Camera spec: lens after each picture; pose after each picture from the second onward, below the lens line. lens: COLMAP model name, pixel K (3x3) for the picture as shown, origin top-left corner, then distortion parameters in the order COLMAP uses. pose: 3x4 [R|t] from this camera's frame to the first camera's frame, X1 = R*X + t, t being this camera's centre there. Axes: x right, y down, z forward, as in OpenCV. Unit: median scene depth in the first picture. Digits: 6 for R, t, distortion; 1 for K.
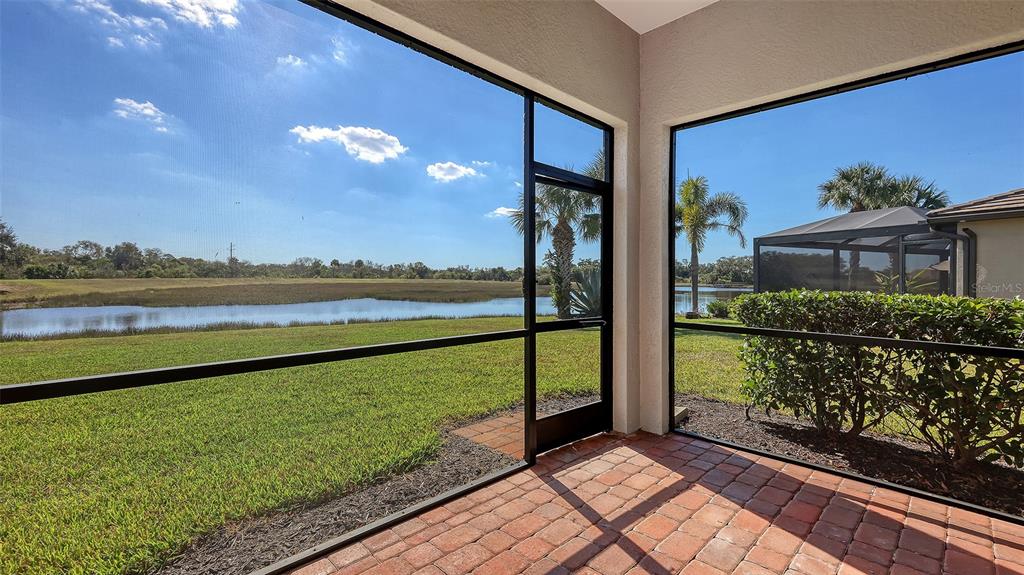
lens RADIAL K [[445.3, 0, 518.7], [0, 445.3, 277.5], [0, 0, 1]] dist [0.005122, 0.001102]
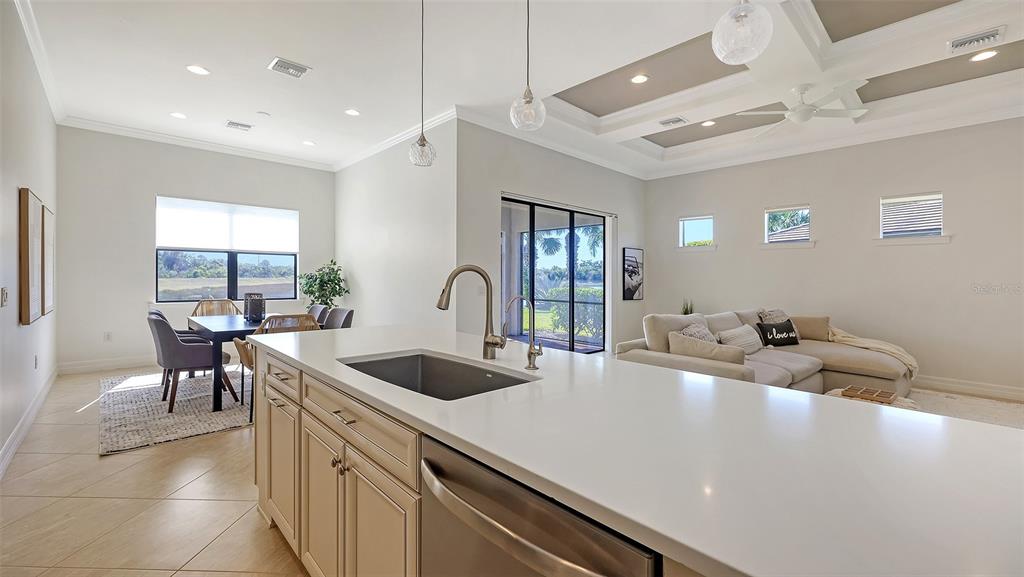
lens RADIAL K [[413.4, 0, 519.3], [0, 413.4, 270.8], [0, 0, 1]] dist [-0.002087, 0.000662]
pose [[0.999906, 0.002277, -0.013492, 0.033408], [-0.002507, 0.999852, -0.017025, -0.003097], [0.013452, 0.017057, 0.999764, -0.155373]]
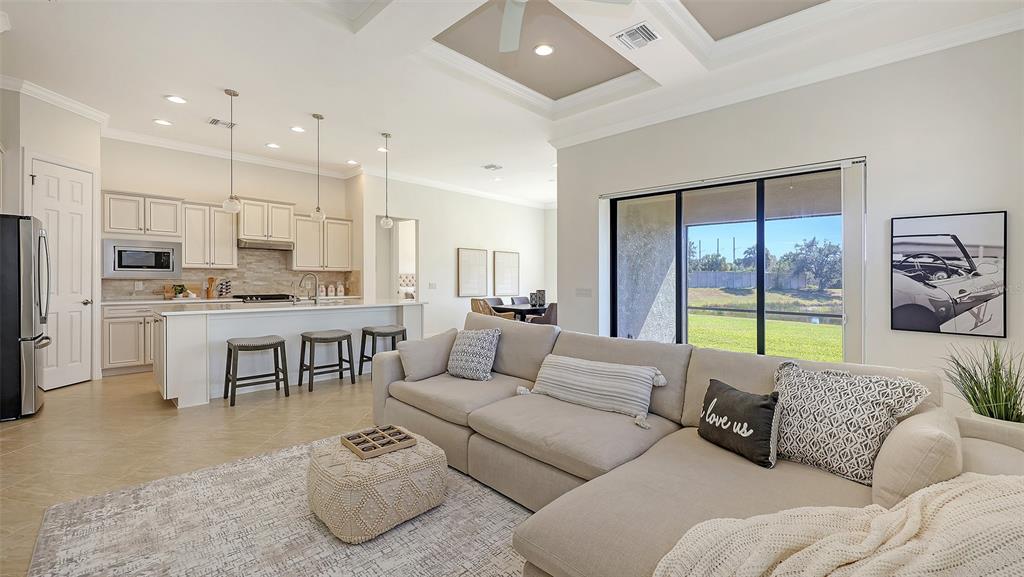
lens RADIAL K [[415.7, 0, 520.1], [0, 415.7, 276.8], [0, 0, 1]] dist [0.000266, 0.000474]
pose [[0.033873, -0.013755, -0.999331, 0.150321], [-0.014083, 0.999799, -0.014239, -0.002138], [0.999327, 0.014556, 0.033673, -0.062108]]
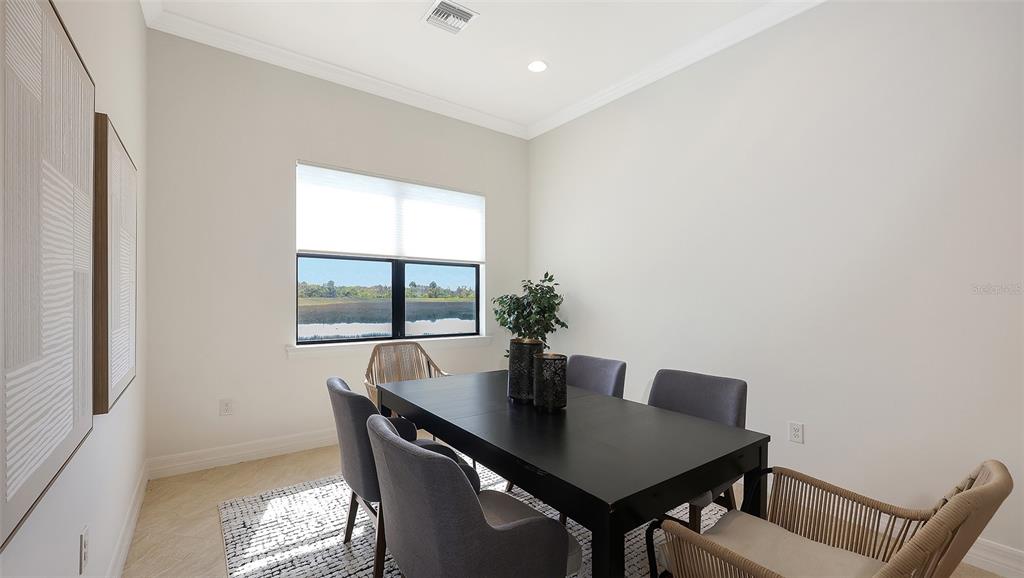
lens RADIAL K [[415.7, 0, 512.2], [0, 415.7, 291.7], [0, 0, 1]] dist [0.000266, 0.000474]
pose [[0.988769, 0.001013, -0.149450, -0.031441], [-0.003063, 0.999904, -0.013491, -0.004041], [0.149422, 0.013797, 0.988677, -0.097388]]
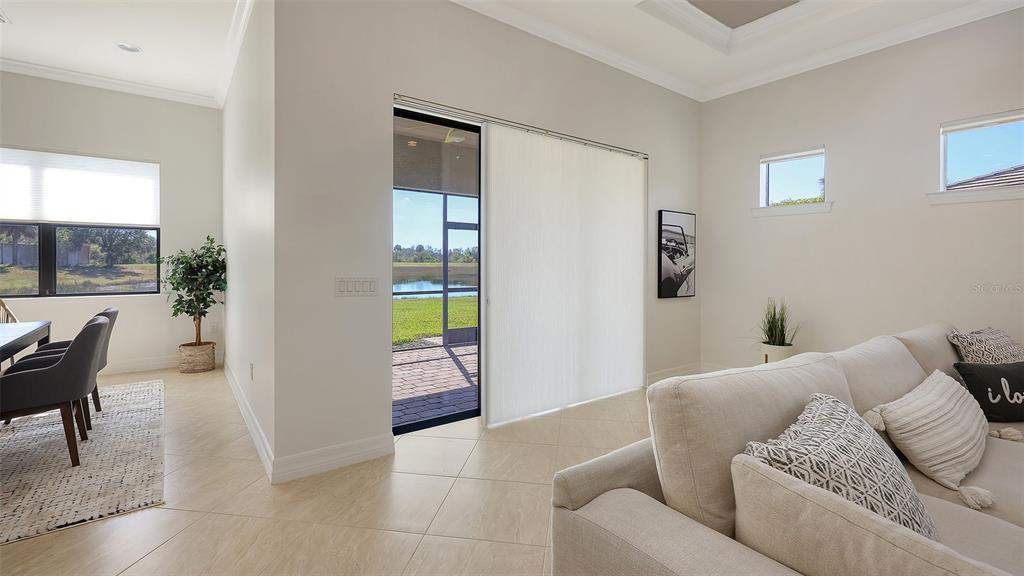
lens RADIAL K [[445.3, 0, 508.1], [0, 445.3, 262.2], [0, 0, 1]] dist [0.005122, 0.001102]
pose [[0.988763, -0.001653, -0.149481, 0.053301], [0.002038, 0.999995, 0.002419, -0.003206], [0.149477, -0.002697, 0.988762, -0.099362]]
